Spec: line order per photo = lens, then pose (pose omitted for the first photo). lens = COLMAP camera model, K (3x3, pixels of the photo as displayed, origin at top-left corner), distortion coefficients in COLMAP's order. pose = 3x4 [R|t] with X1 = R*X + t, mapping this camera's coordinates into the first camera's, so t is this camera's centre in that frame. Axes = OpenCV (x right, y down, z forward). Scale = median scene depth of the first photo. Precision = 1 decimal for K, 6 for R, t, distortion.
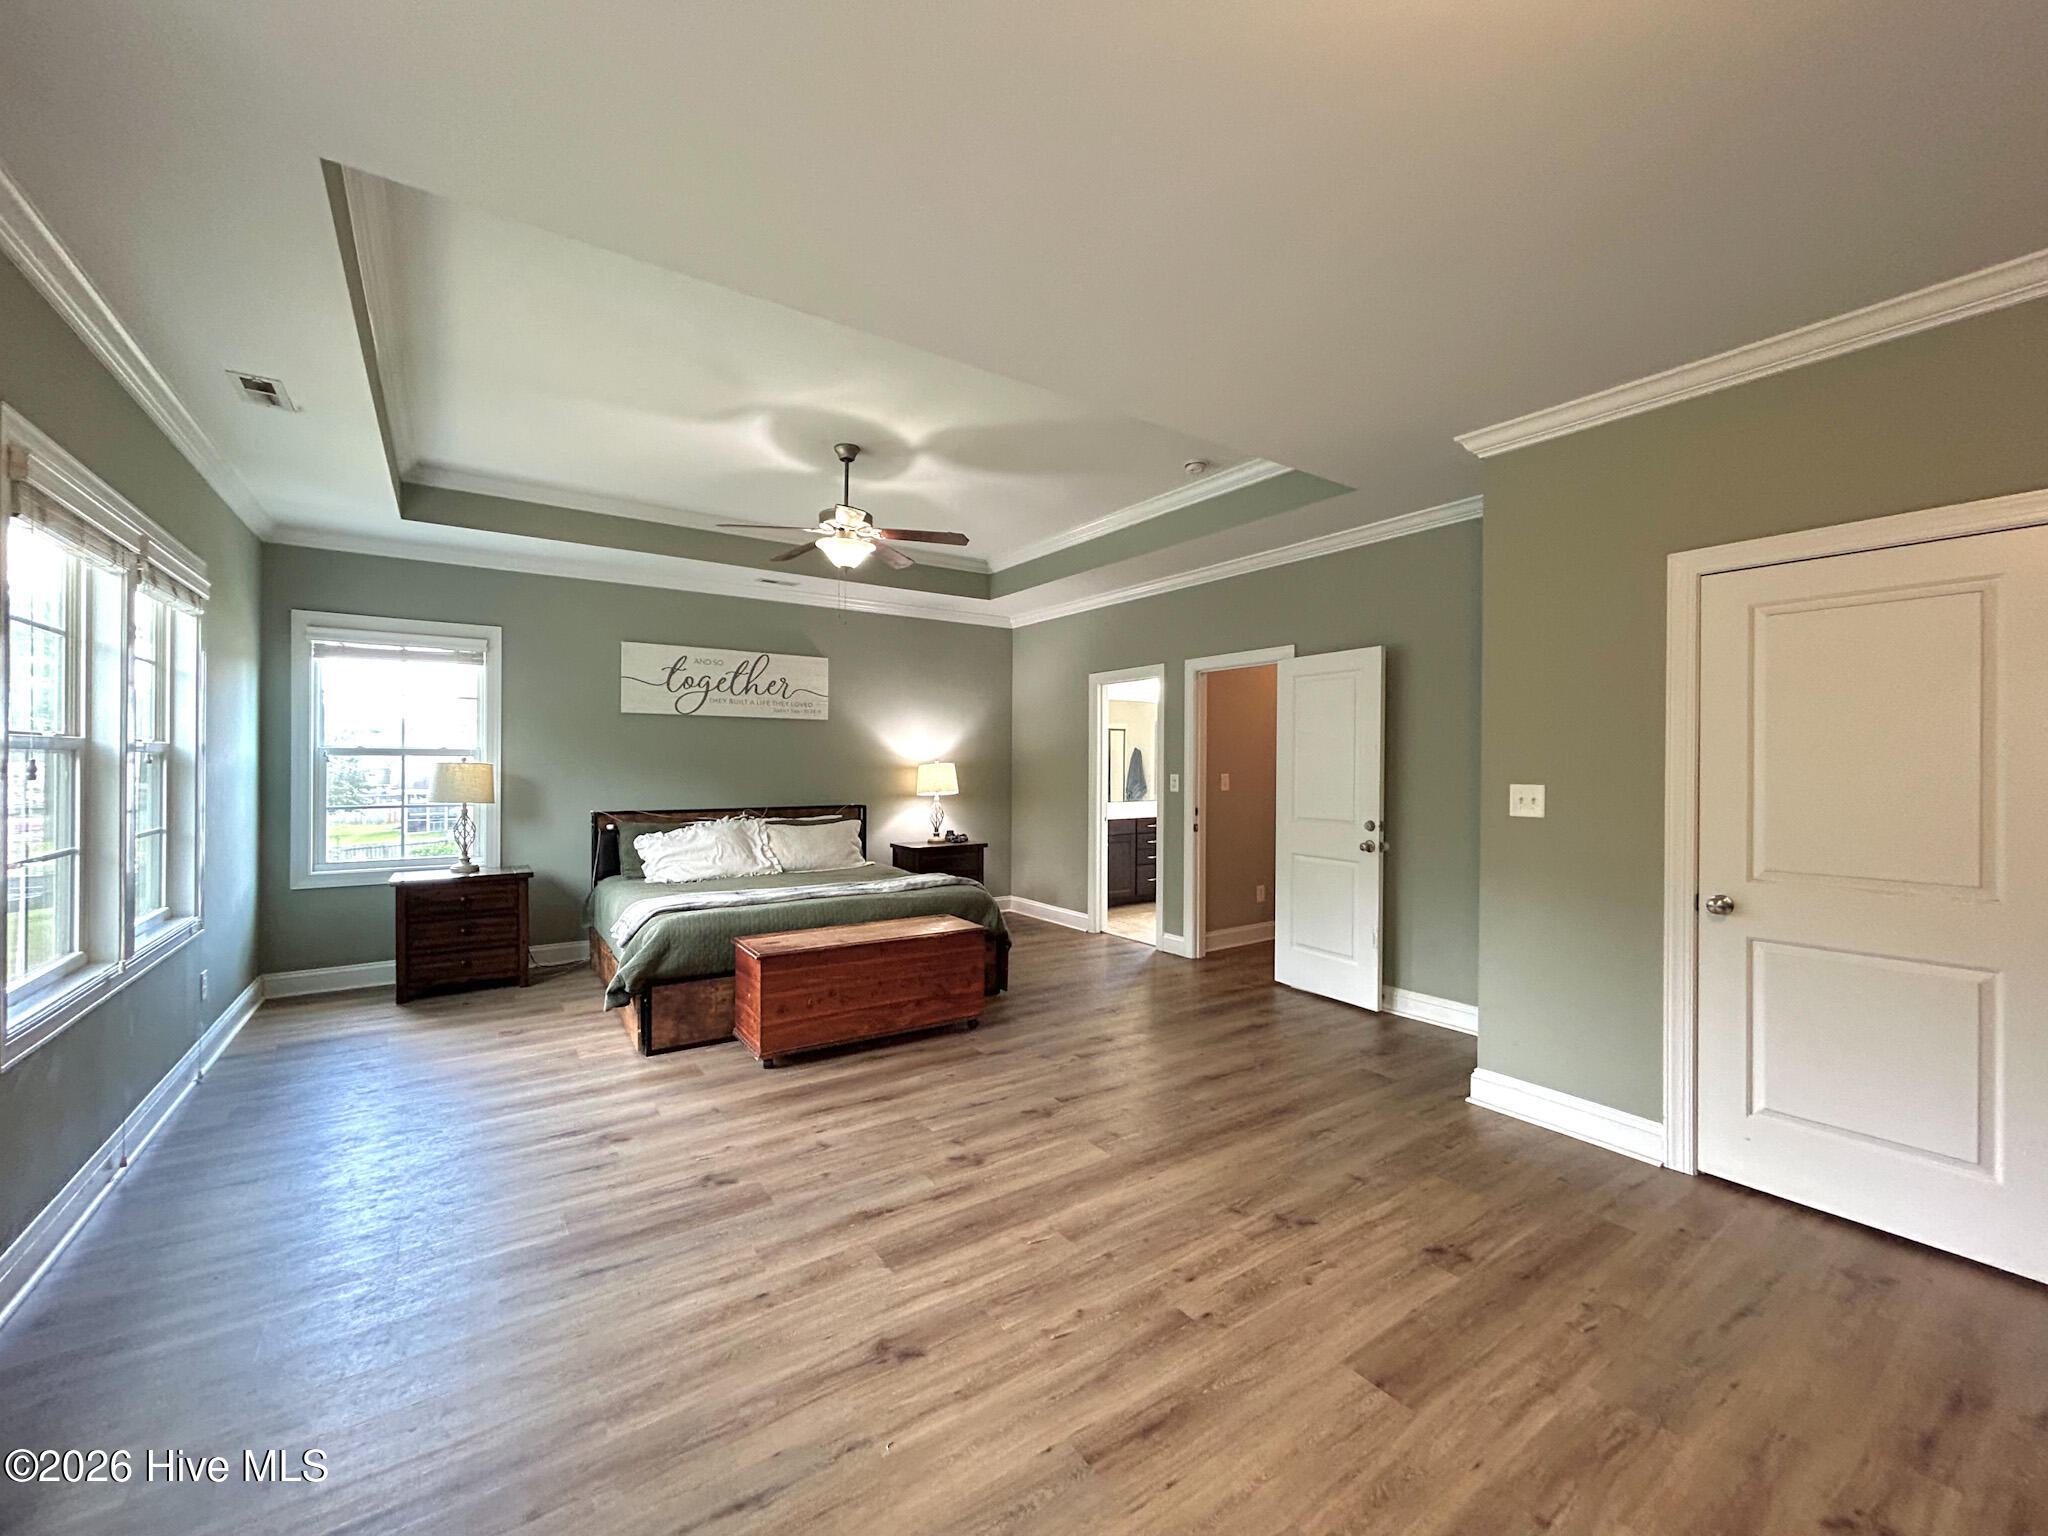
lens RADIAL K [[830.4, 0, 1023.8], [0, 830.4, 764.0], [0, 0, 1]] dist [0.001783, 0.000628]
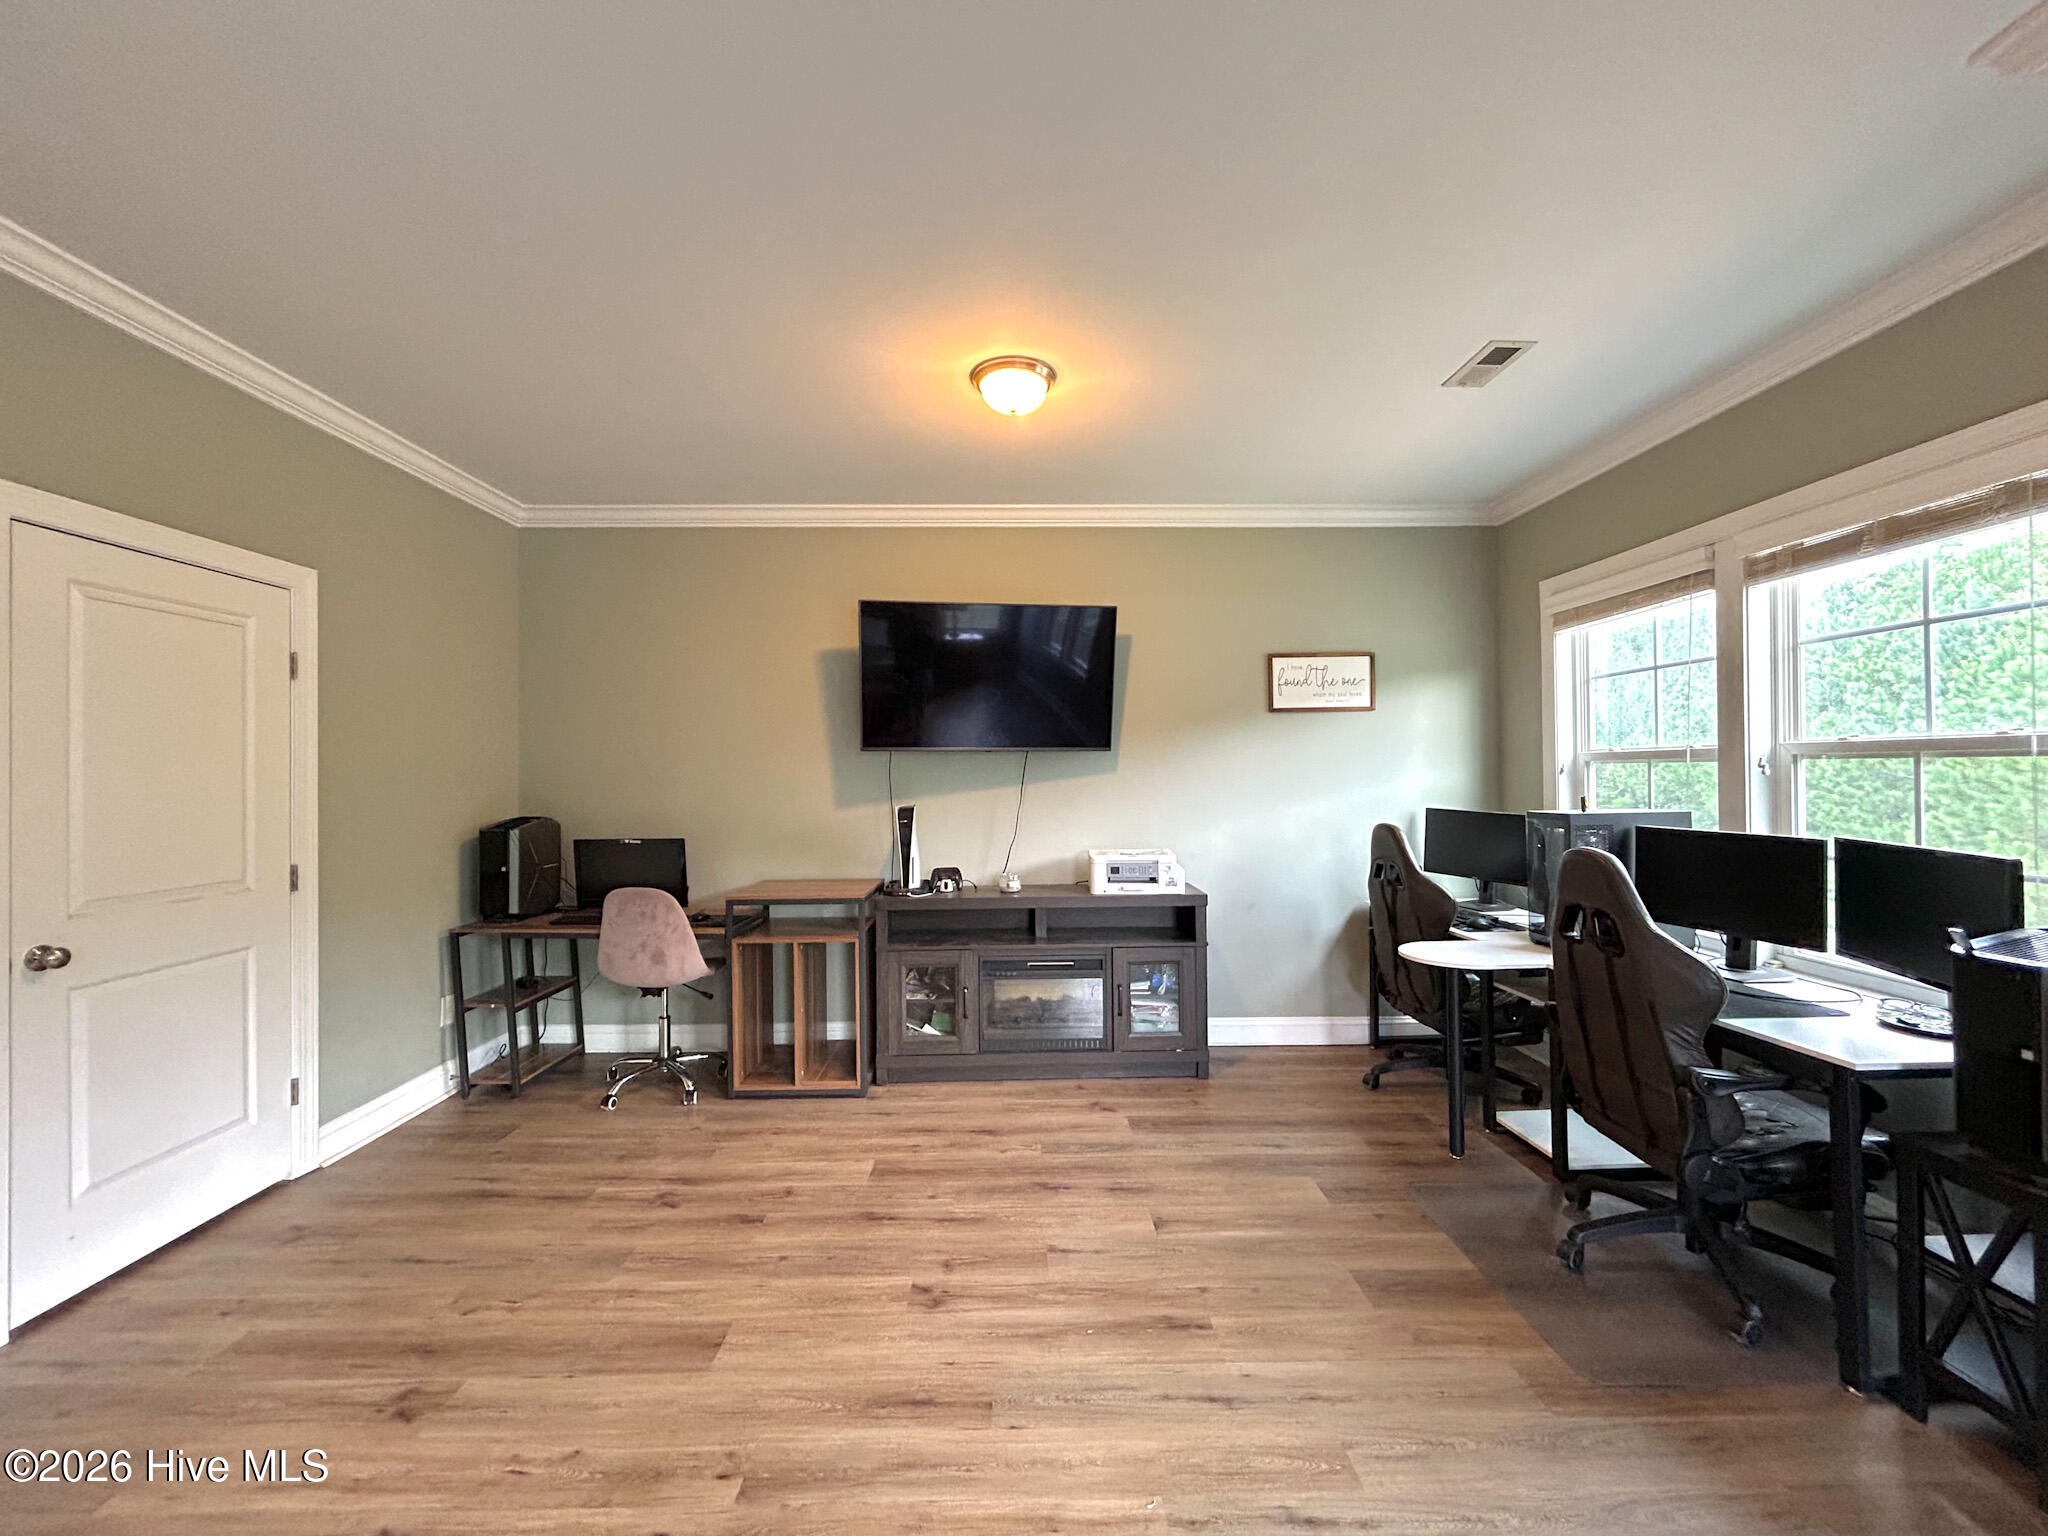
lens RADIAL K [[830.4, 0, 1026.9], [0, 830.4, 773.3], [0, 0, 1]] dist [0.001783, 0.000628]
pose [[-0.834718, 0.000184, 0.550677, -0.418209], [0.002955, 0.999987, 0.004145, -0.002270], [-0.550669, 0.005087, -0.834708, 1.387669]]
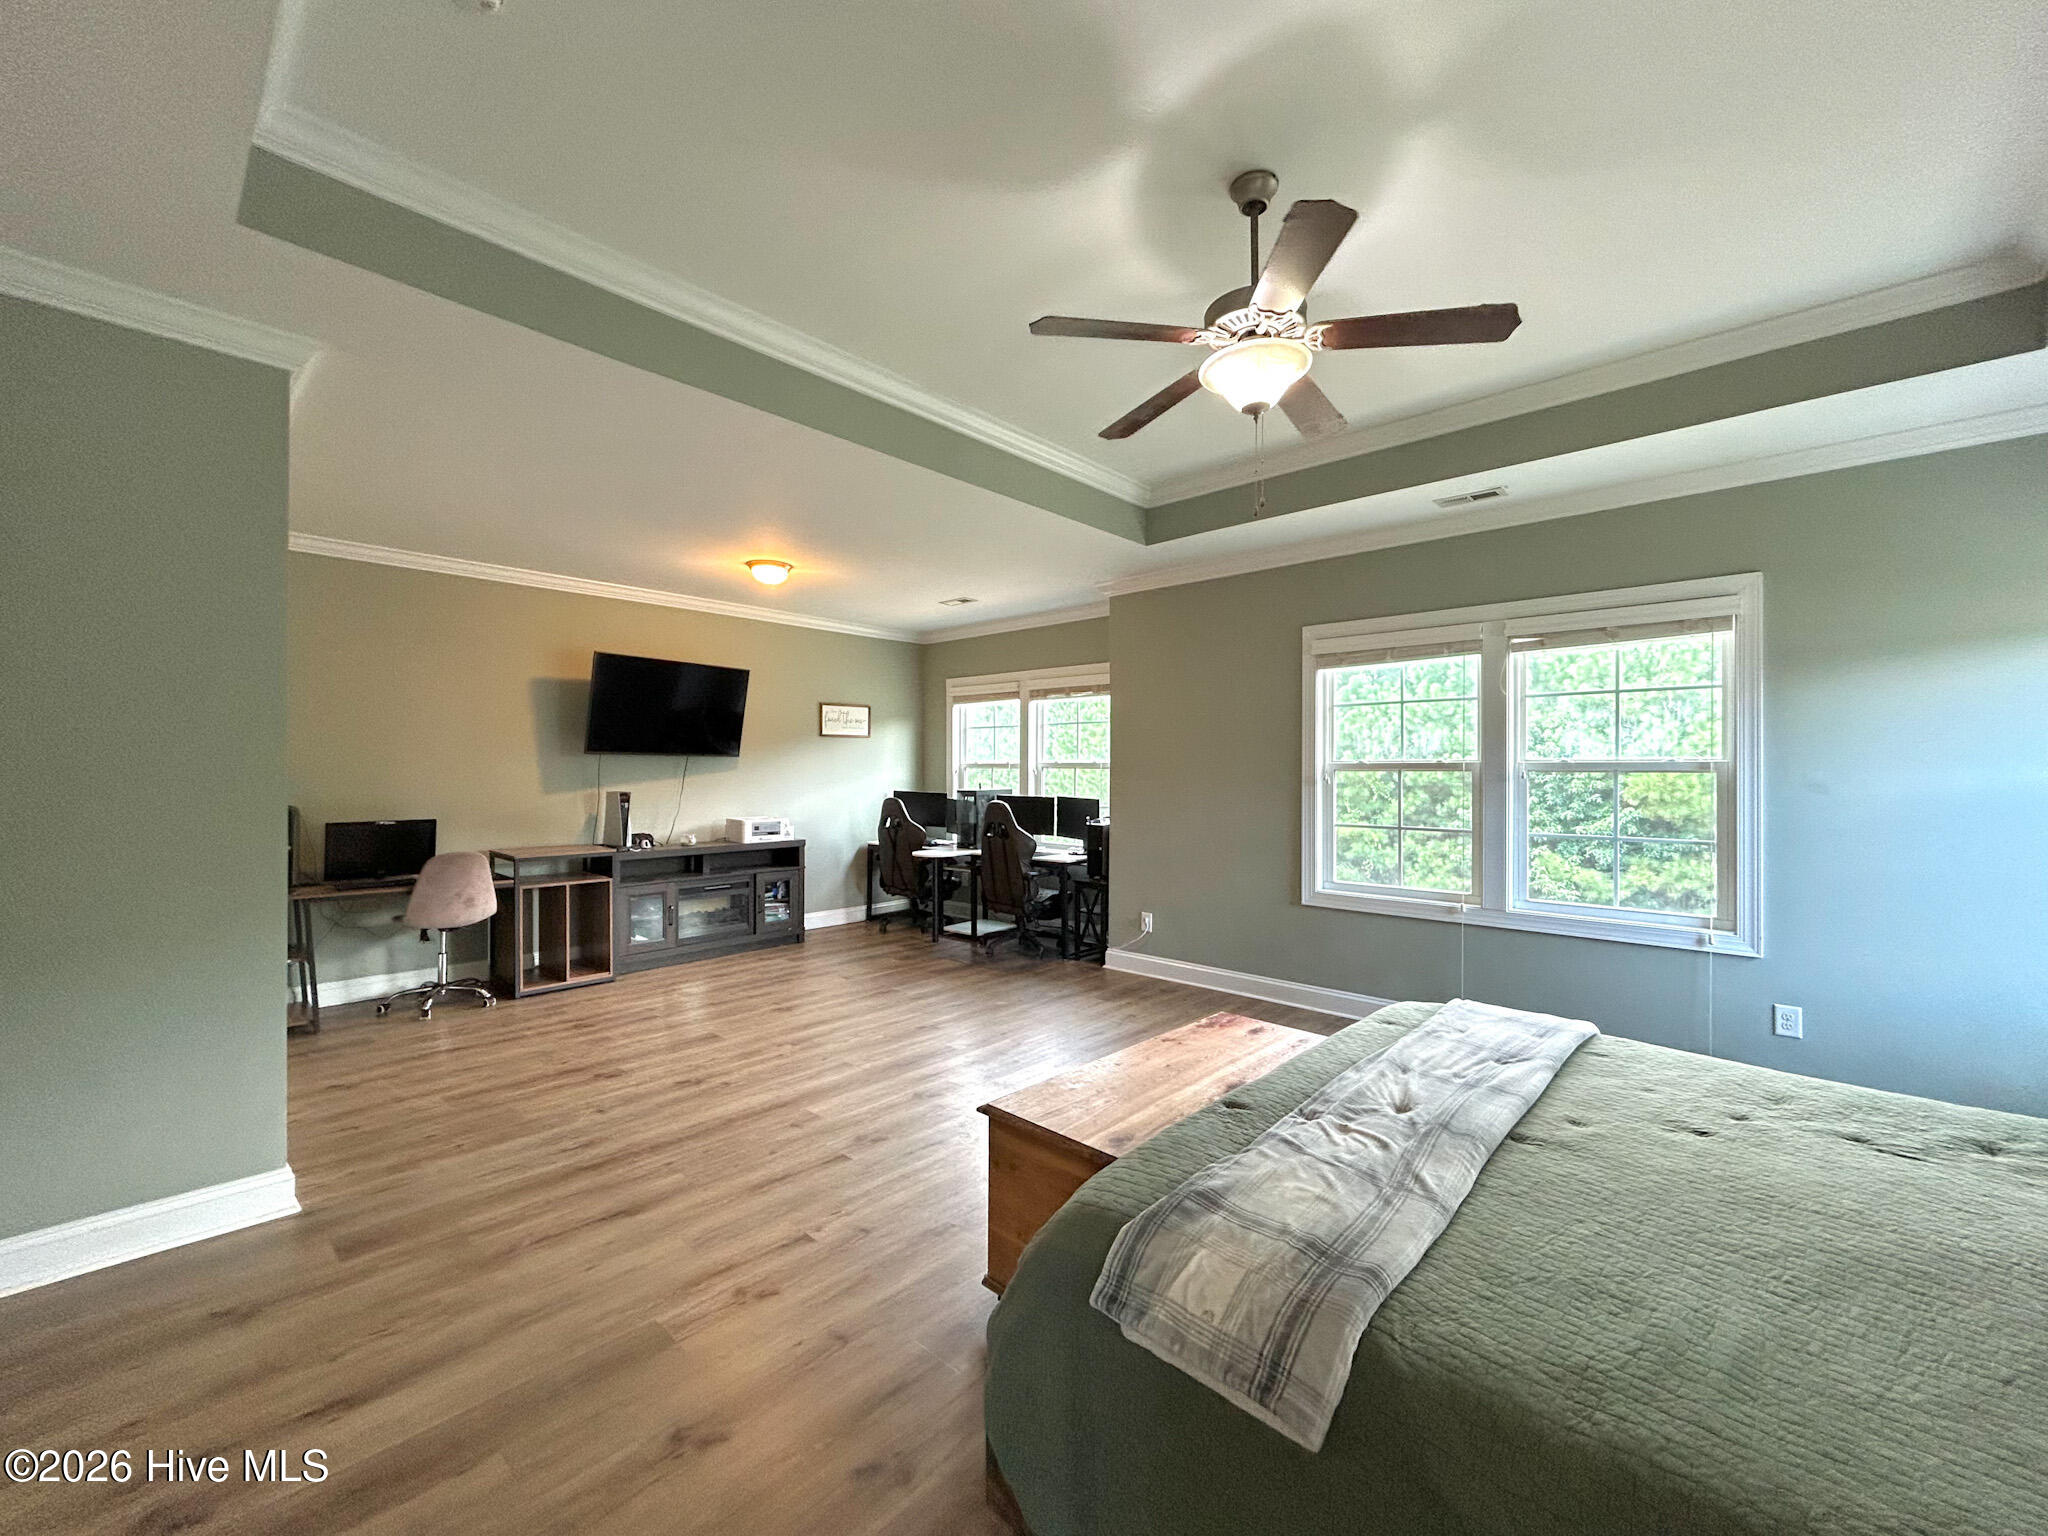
lens RADIAL K [[830.4, 0, 1030.5], [0, 830.4, 768.9], [0, 0, 1]] dist [0.001783, 0.000628]
pose [[-0.974457, -0.009732, -0.224363, 0.081078], [-0.010116, 0.999949, 0.000560, -0.014009], [0.224346, 0.002816, -0.974505, 2.875333]]
